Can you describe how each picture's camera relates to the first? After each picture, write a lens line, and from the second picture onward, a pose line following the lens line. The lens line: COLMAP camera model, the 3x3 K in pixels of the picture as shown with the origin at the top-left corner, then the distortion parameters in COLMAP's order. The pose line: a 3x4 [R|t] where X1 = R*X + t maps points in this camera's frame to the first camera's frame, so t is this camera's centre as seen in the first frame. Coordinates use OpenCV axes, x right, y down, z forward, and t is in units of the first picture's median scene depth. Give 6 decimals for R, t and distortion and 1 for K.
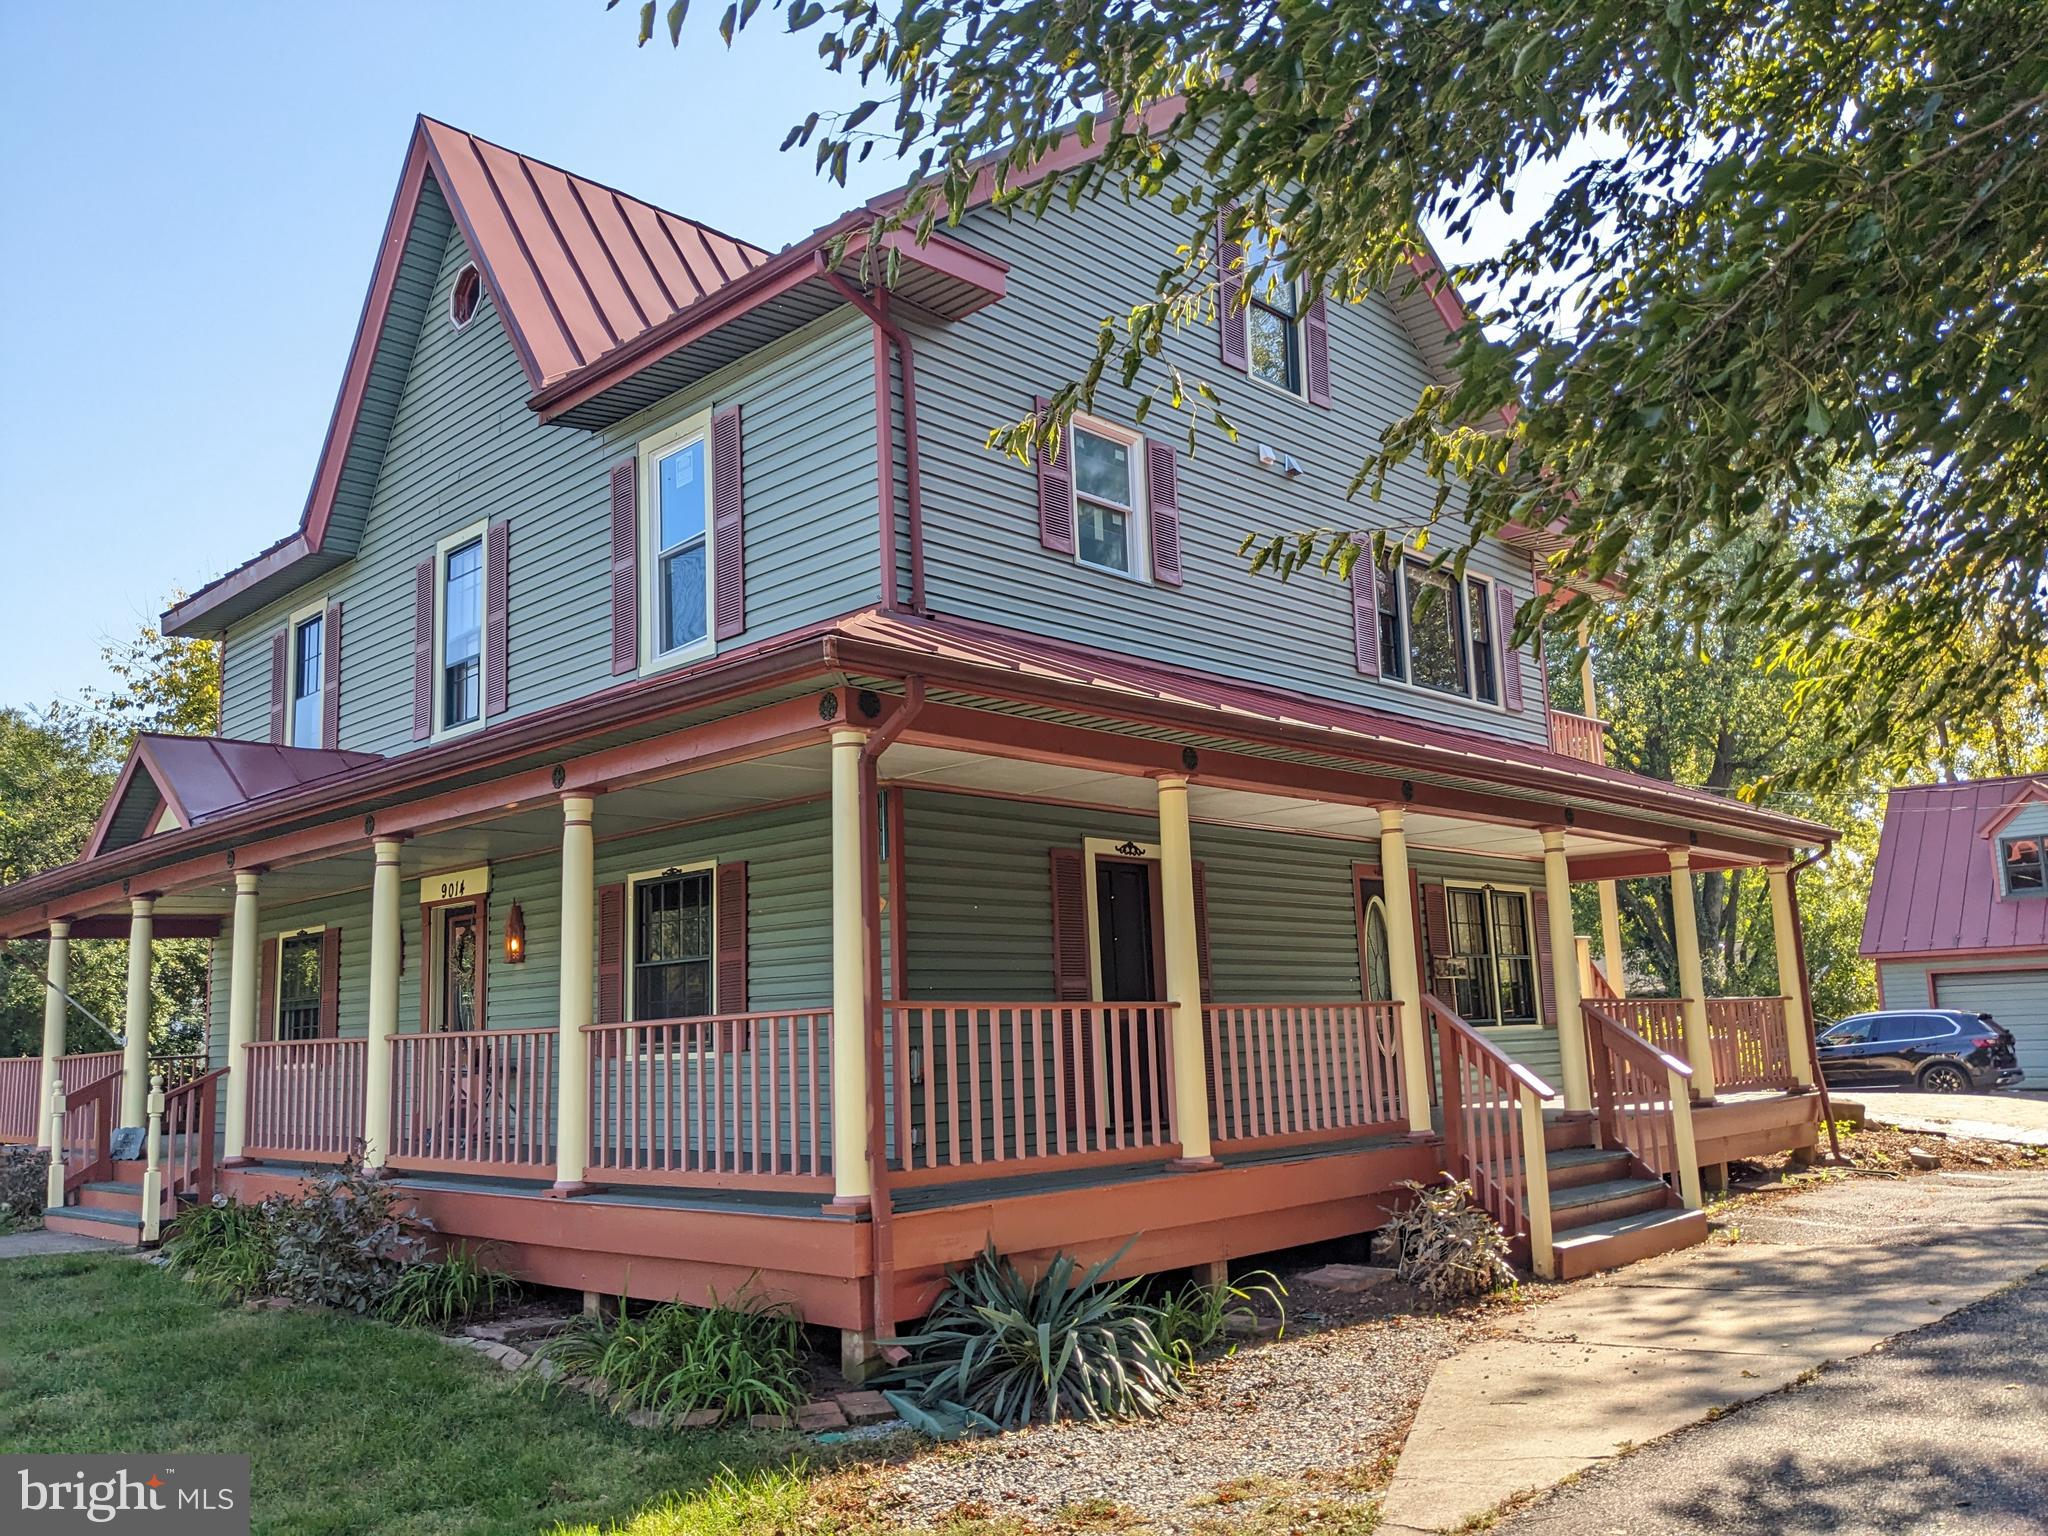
lens RADIAL K [[1612.9, 0, 1029.2], [0, 1612.9, 786.0], [0, 0, 1]] dist [0.077714, -0.123149]
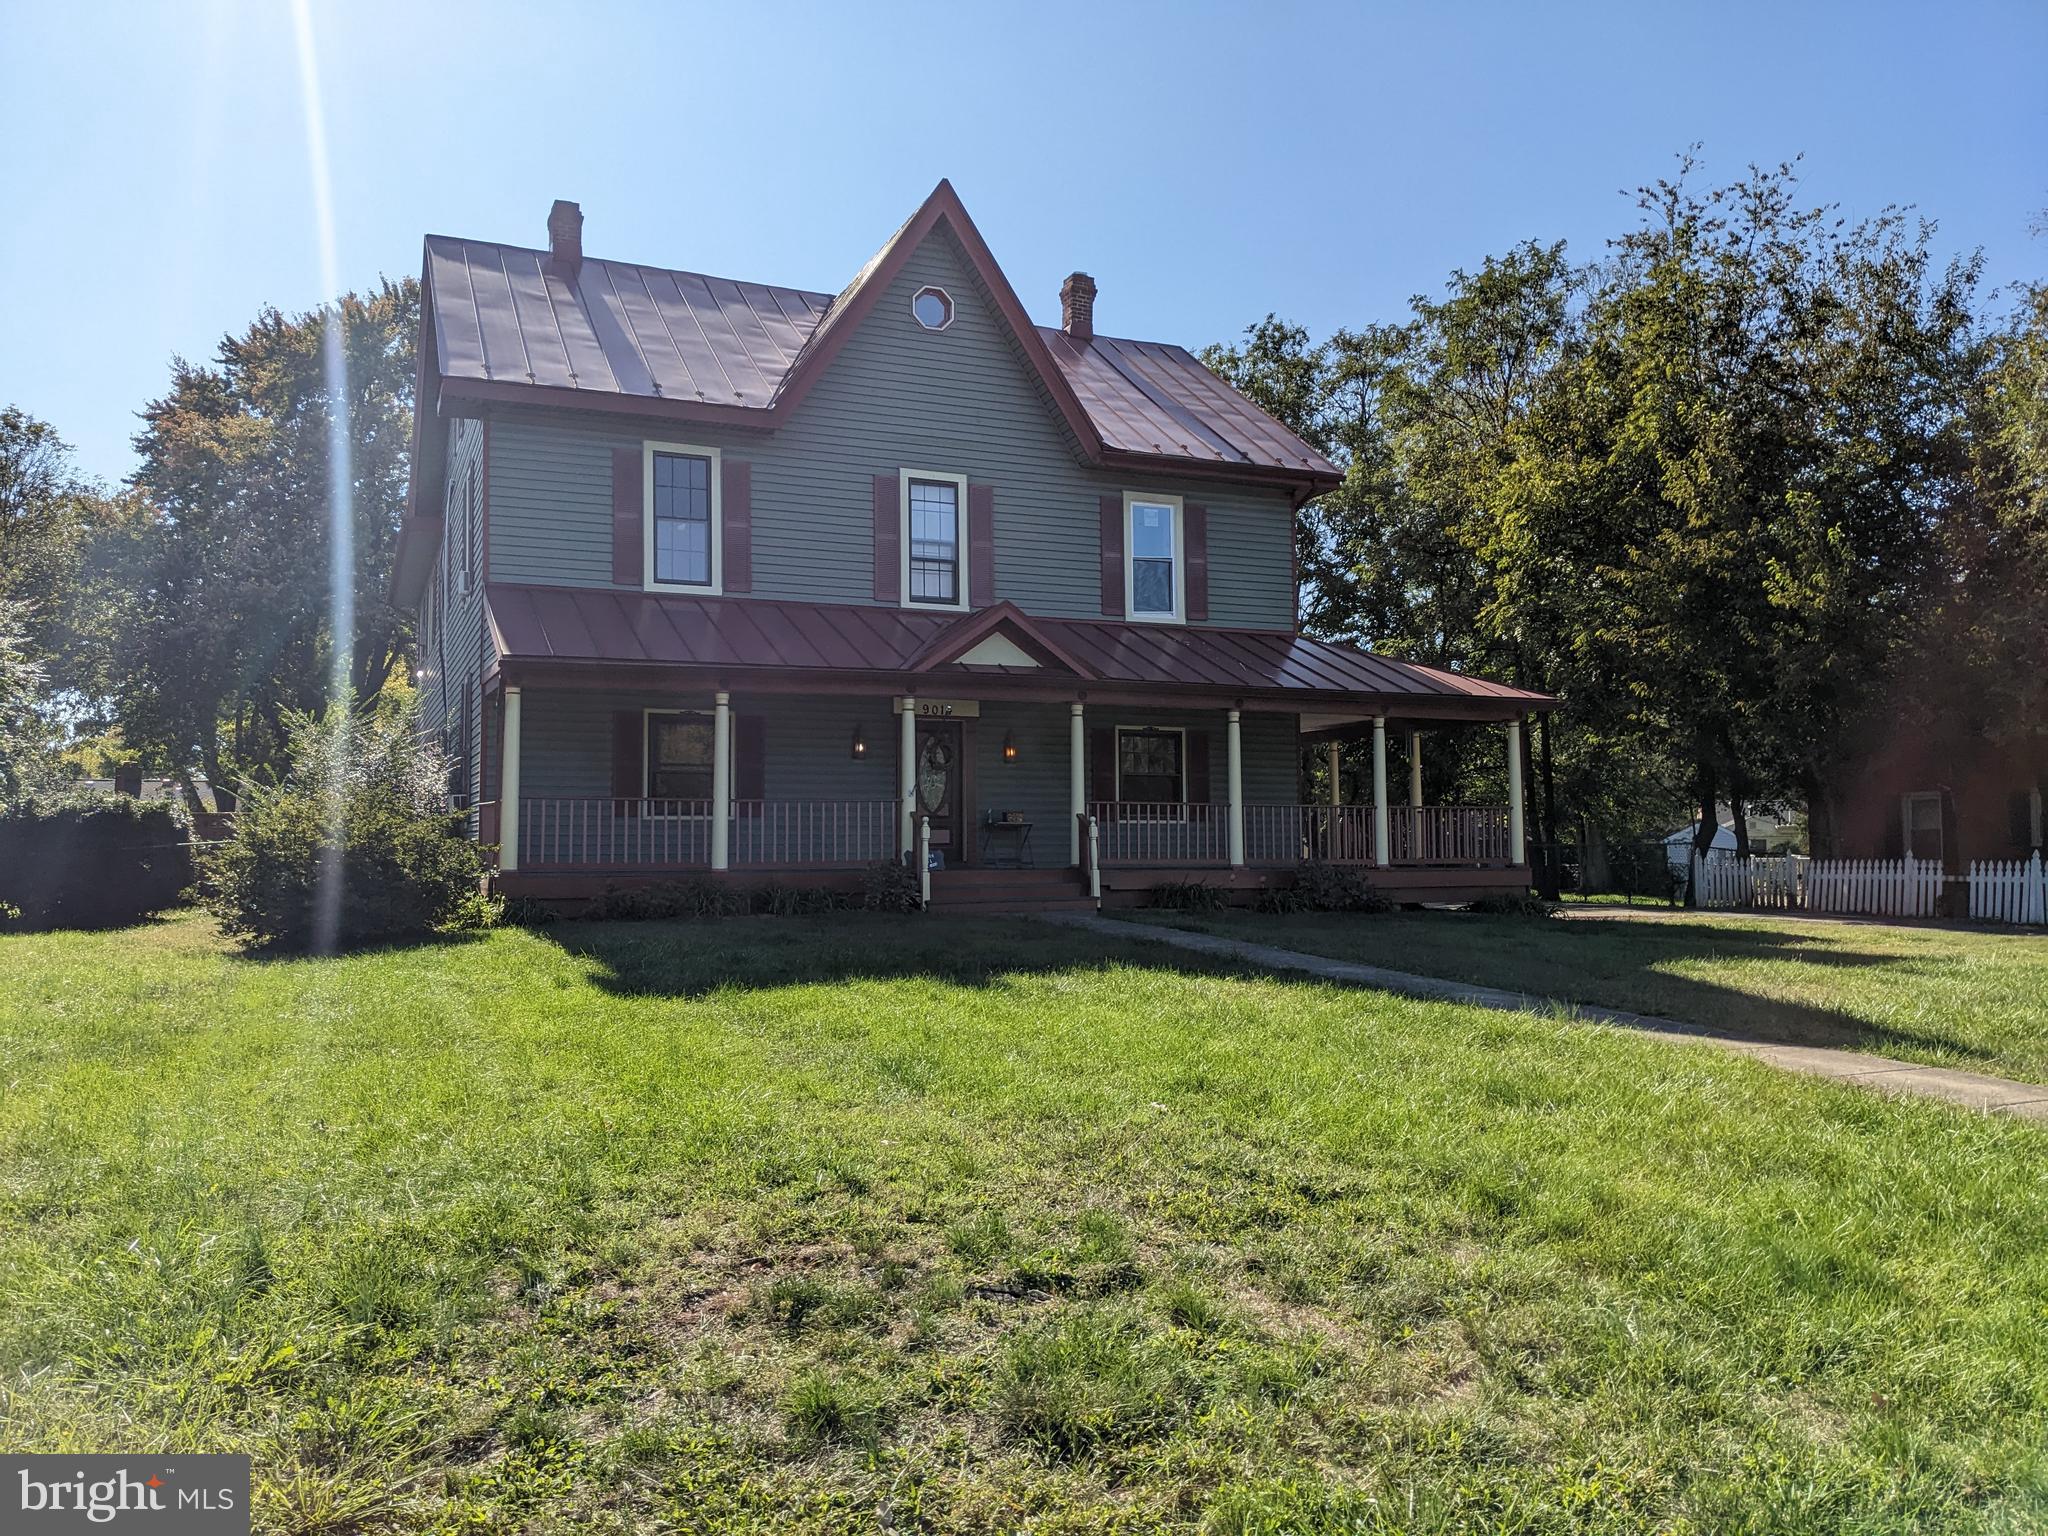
lens RADIAL K [[1612.9, 0, 1029.2], [0, 1612.9, 786.0], [0, 0, 1]] dist [0.077714, -0.123149]
pose [[0.364478, 0.053886, 0.929652, -2.013152], [-0.157374, 0.987529, 0.004459, 0.131512], [-0.917818, -0.147928, 0.368413, 0.383290]]
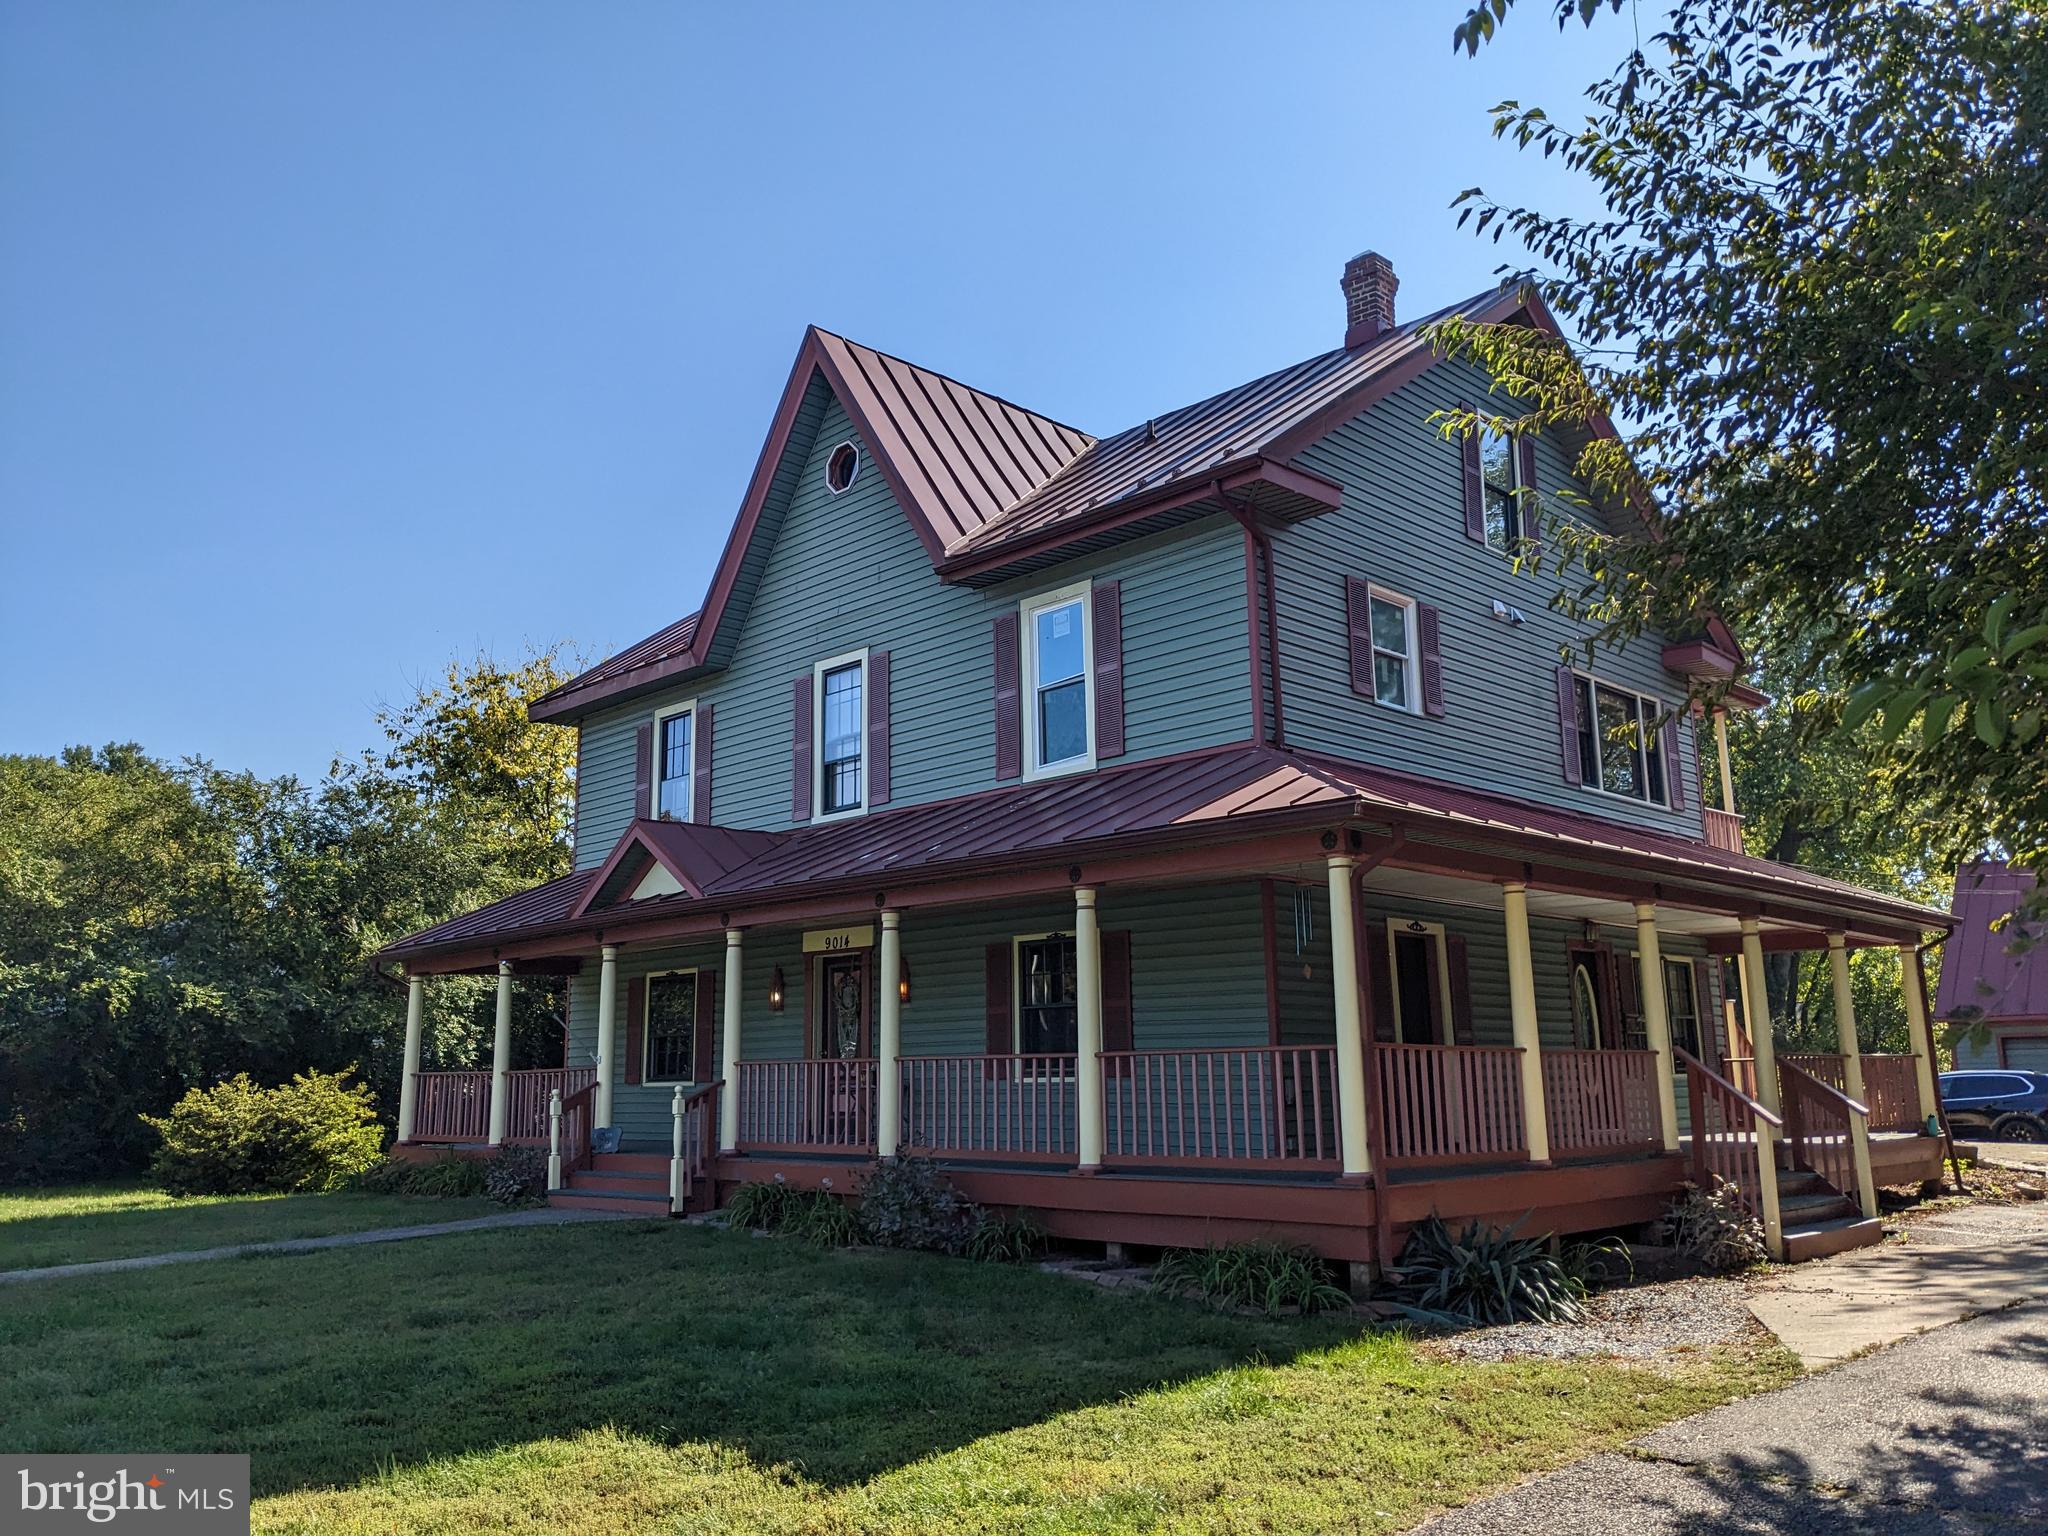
lens RADIAL K [[1599.7, 0, 1024.0], [0, 1599.7, 768.0], [0, 0, 1]] dist [0.069033, -0.105690]
pose [[0.999532, 0.017955, -0.024783, -0.207893], [-0.018887, 0.999102, -0.037930, -0.030757], [0.024080, 0.038380, 0.998973, -0.270768]]
